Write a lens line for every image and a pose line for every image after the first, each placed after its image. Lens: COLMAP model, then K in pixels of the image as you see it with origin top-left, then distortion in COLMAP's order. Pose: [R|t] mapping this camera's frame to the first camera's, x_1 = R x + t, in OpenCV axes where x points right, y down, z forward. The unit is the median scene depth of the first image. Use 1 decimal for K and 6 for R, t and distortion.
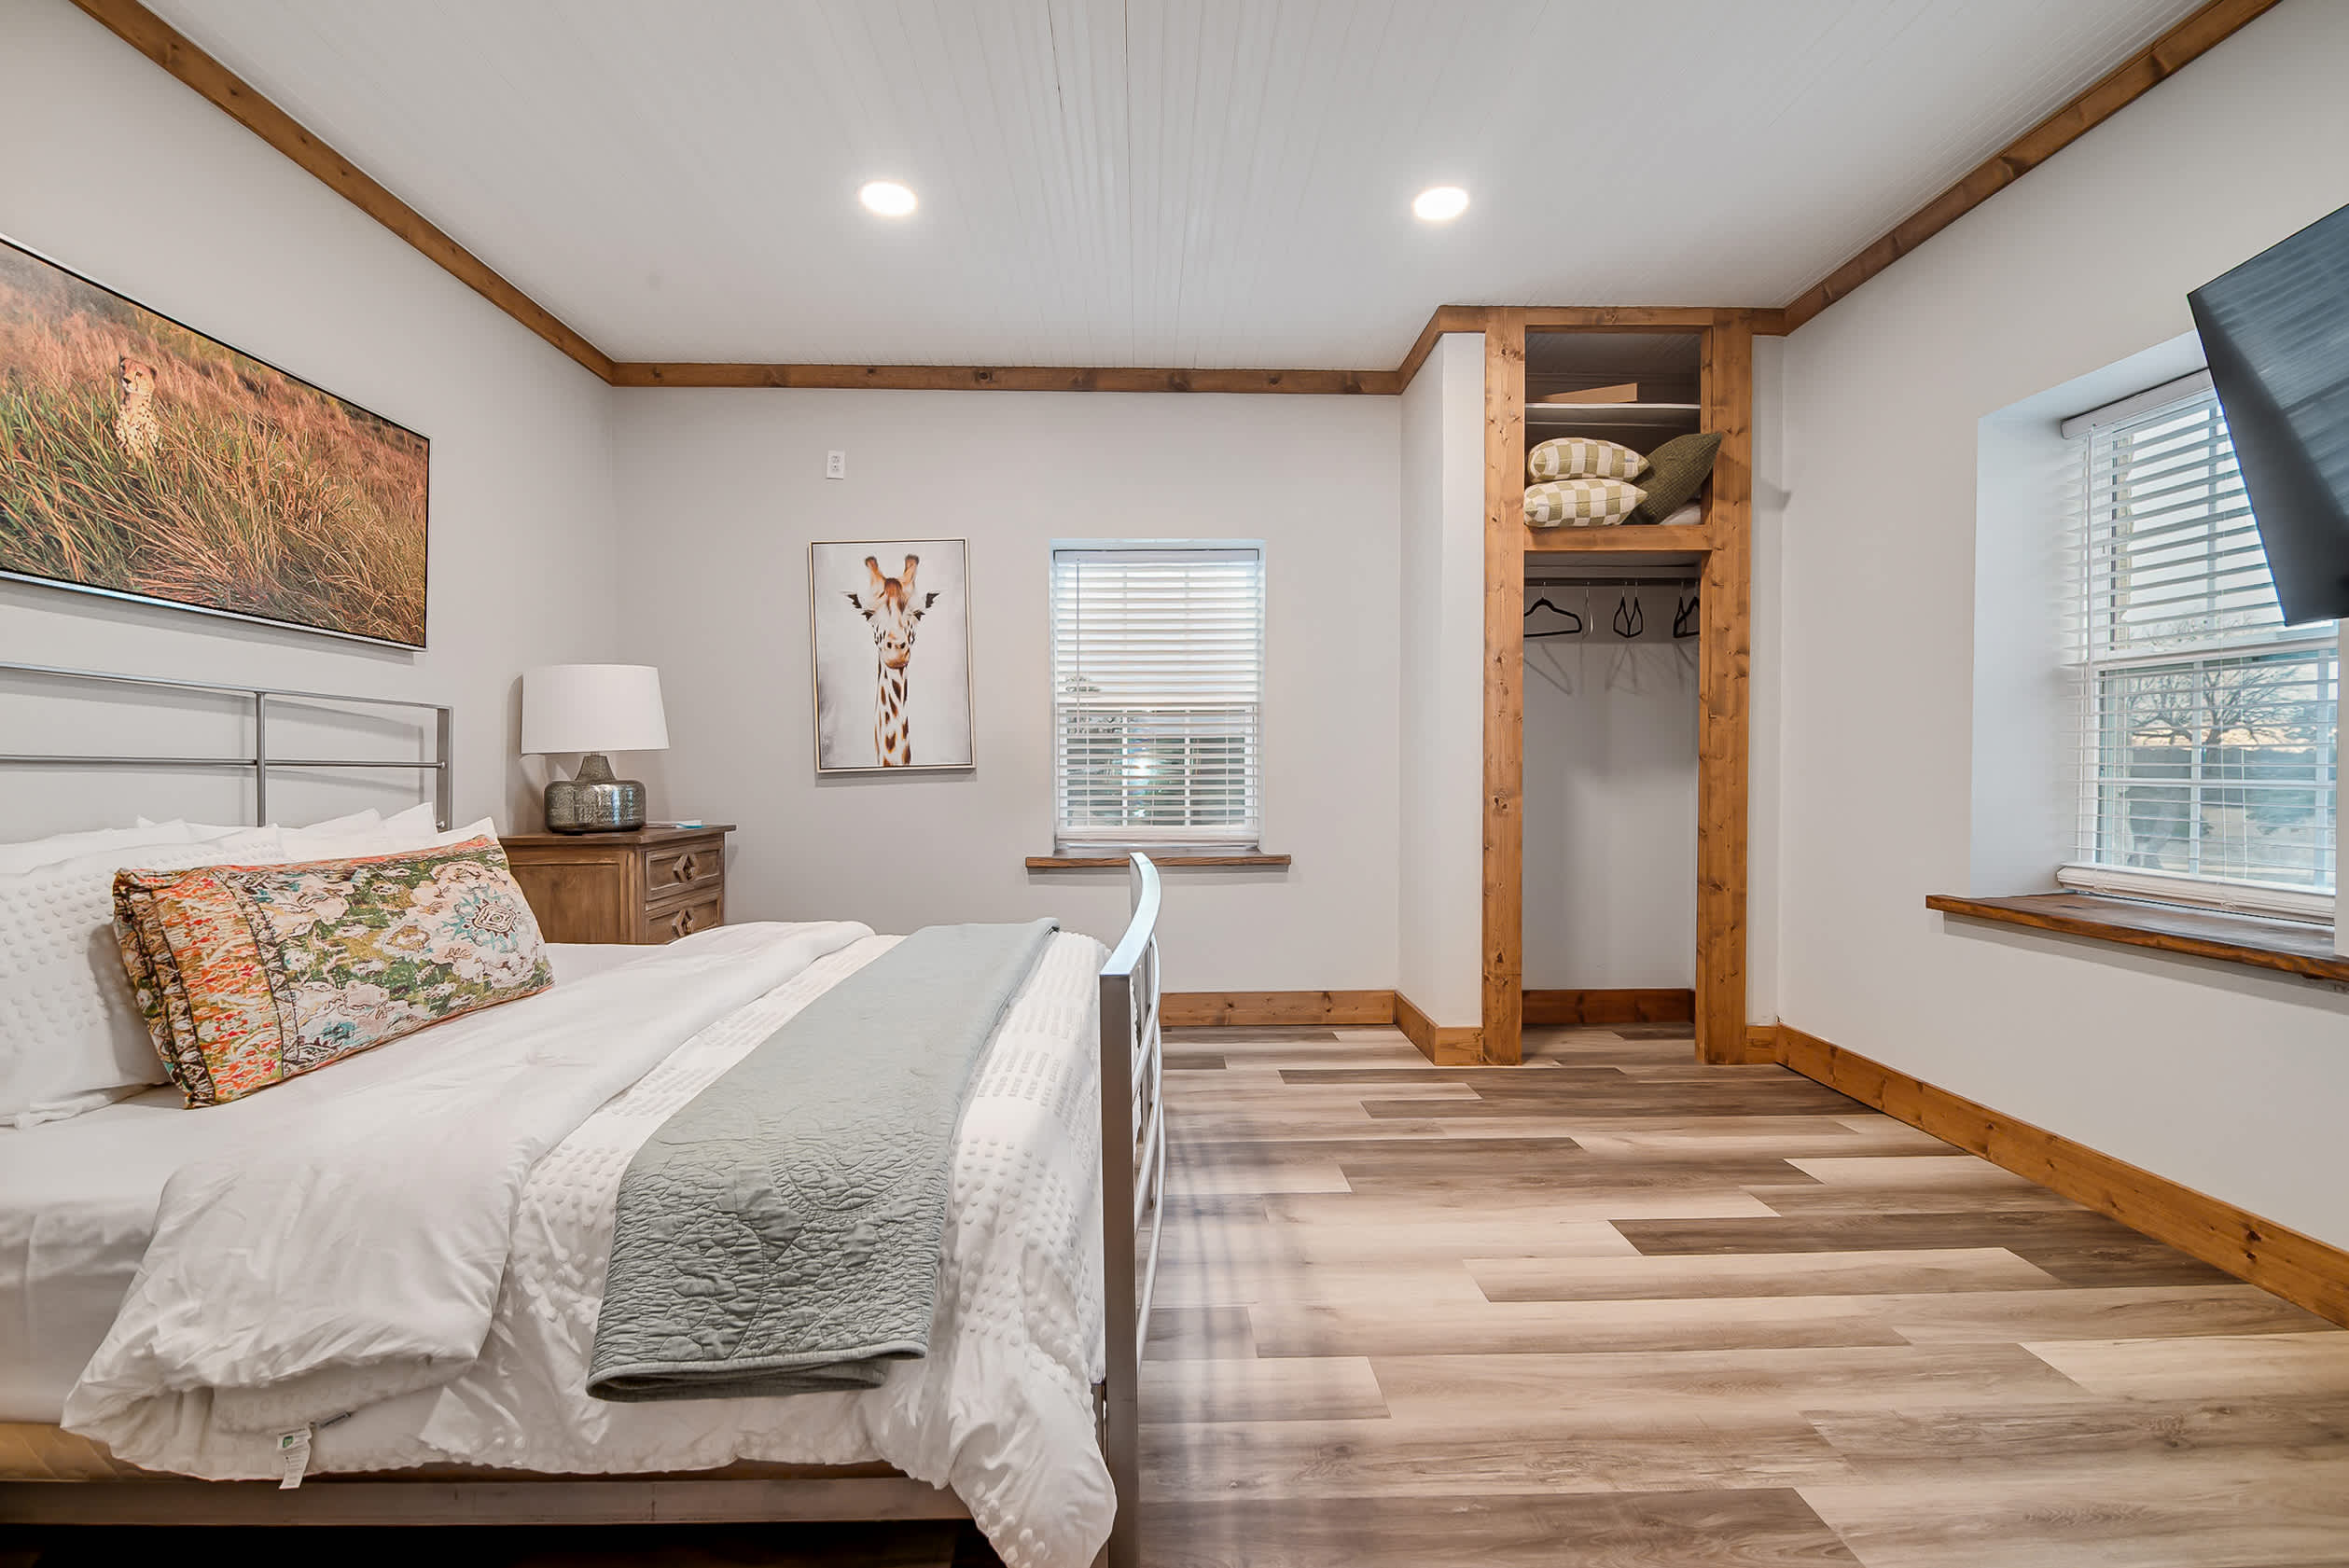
lens RADIAL K [[1039.6, 0, 1174.5], [0, 1039.6, 784.0], [0, 0, 1]] dist [0.021575, -0.019363]
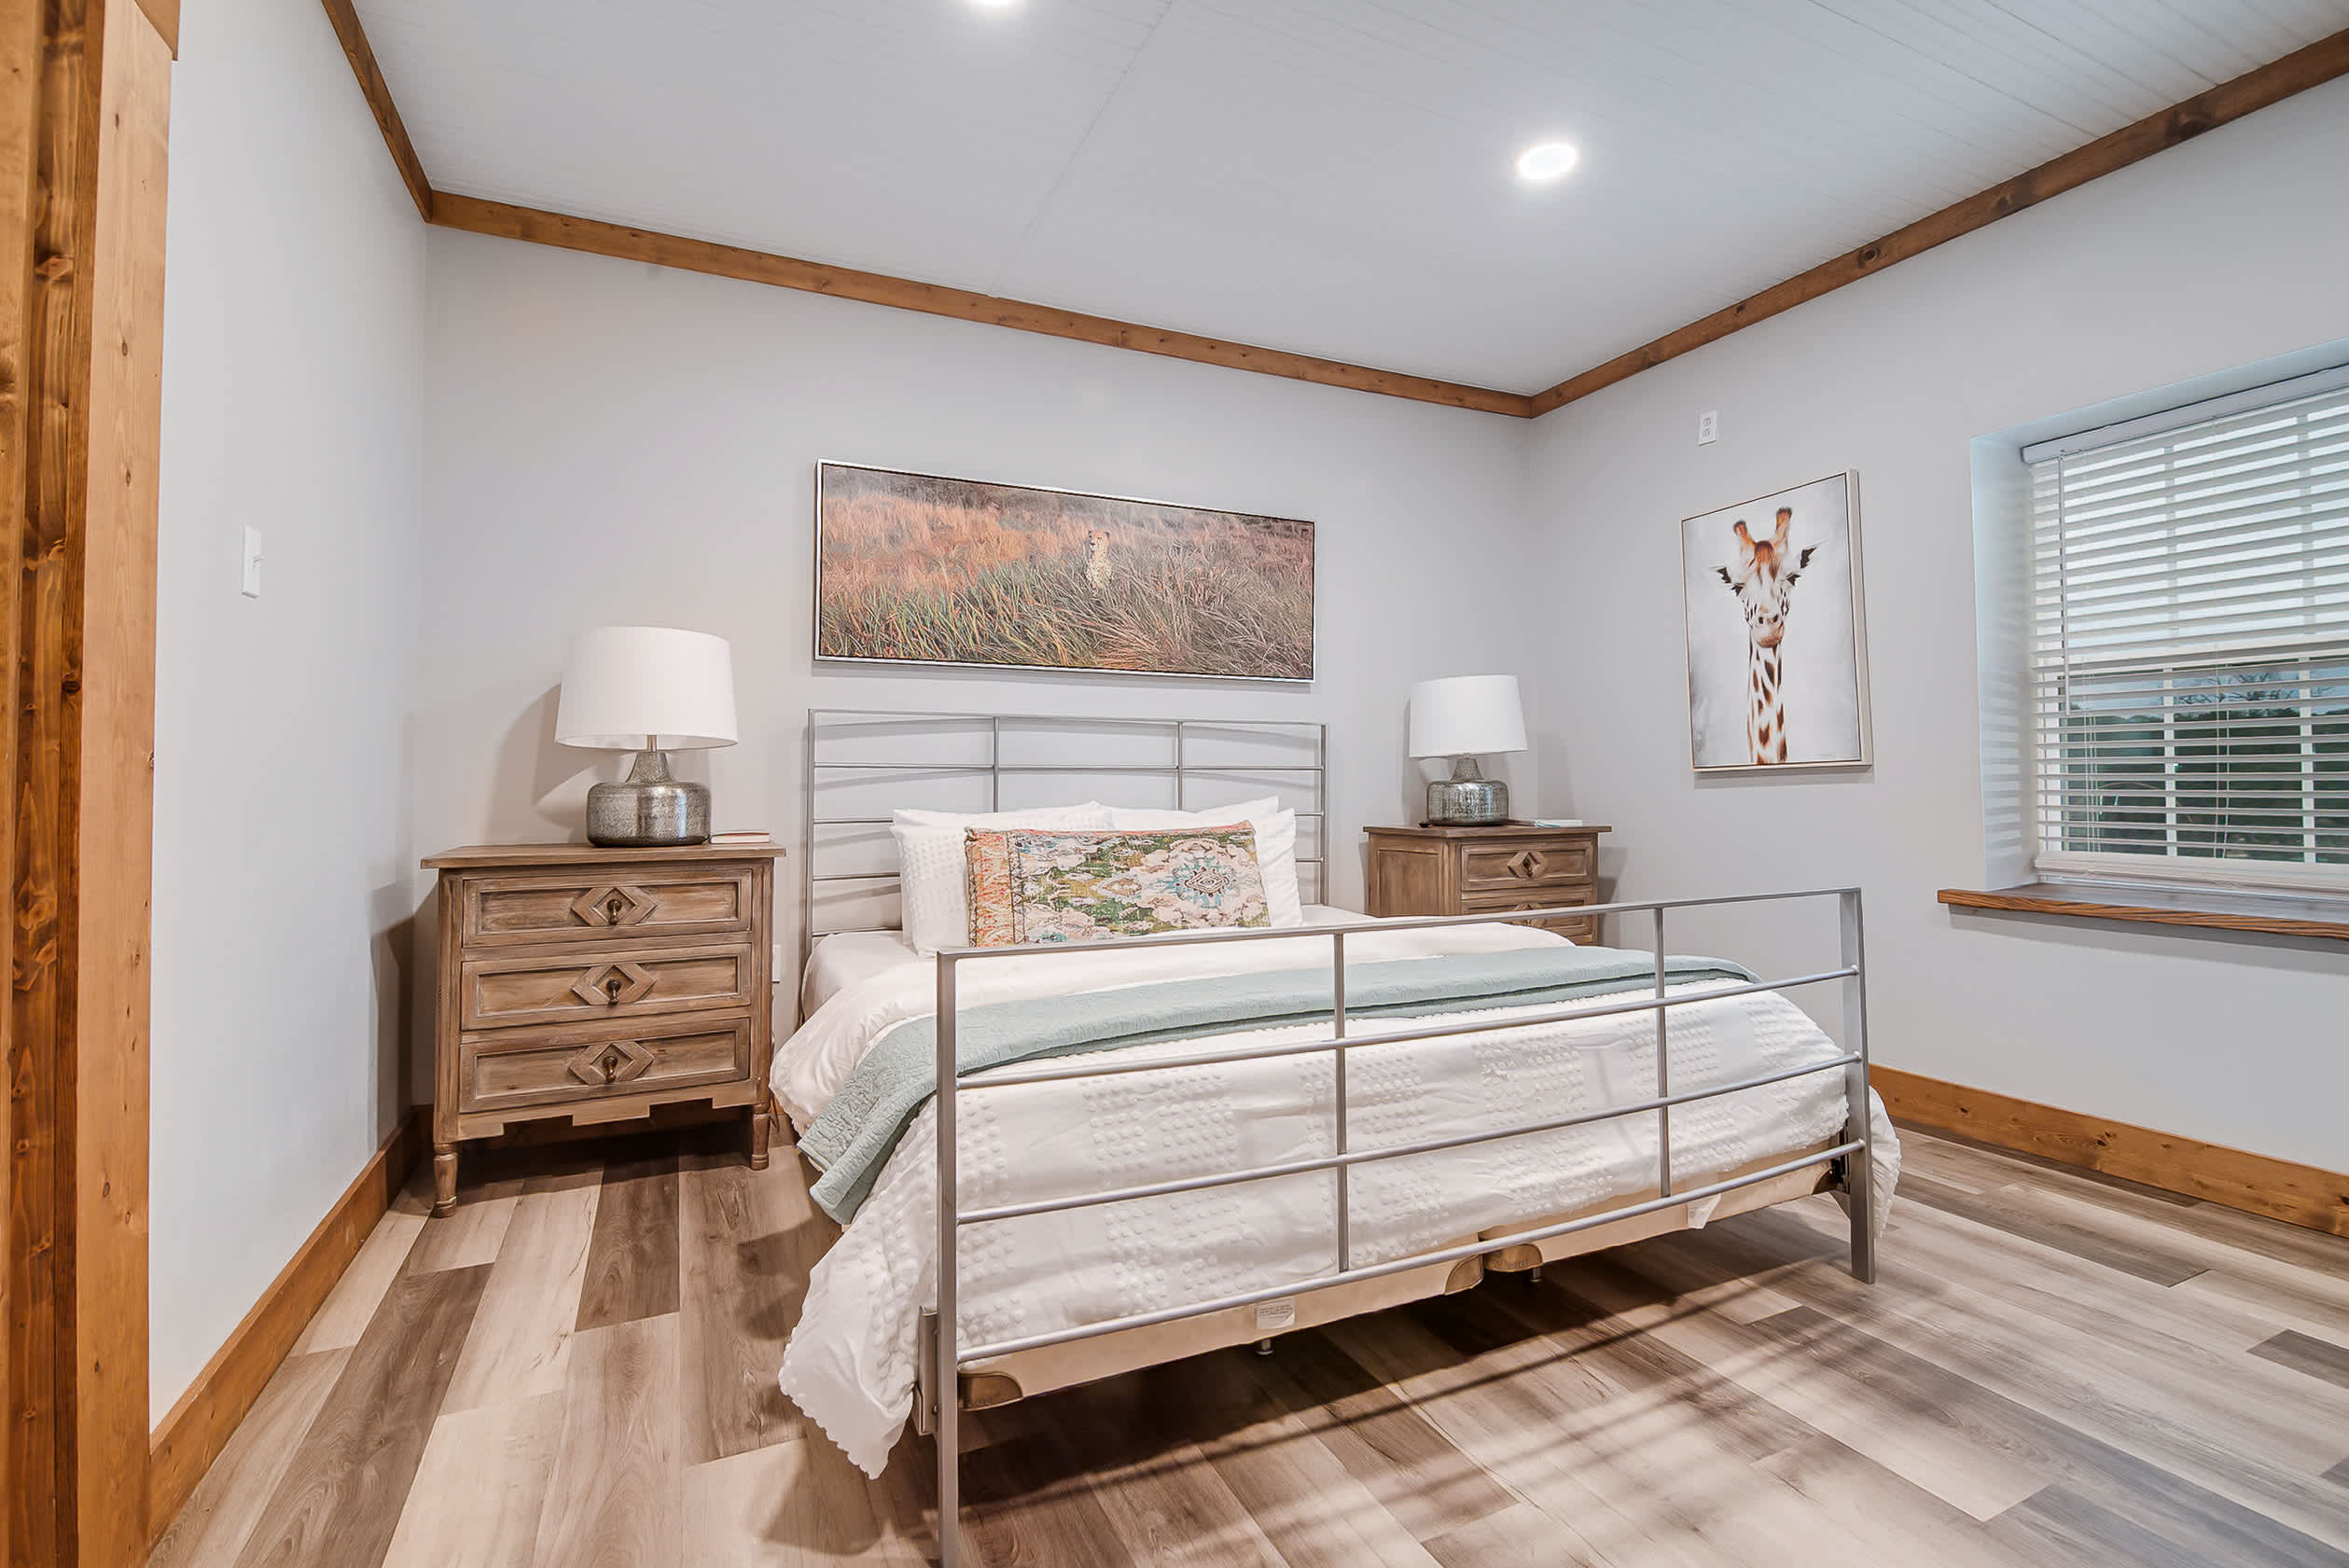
lens RADIAL K [[1047.8, 0, 1170.4], [0, 1047.8, 752.8], [0, 0, 1]] dist [0.000926, -0.005534]
pose [[0.395988, -0.021730, -0.917999, 0.435414], [-0.005693, 0.999643, -0.026119, -0.001865], [0.918238, 0.015569, 0.395723, 0.316768]]
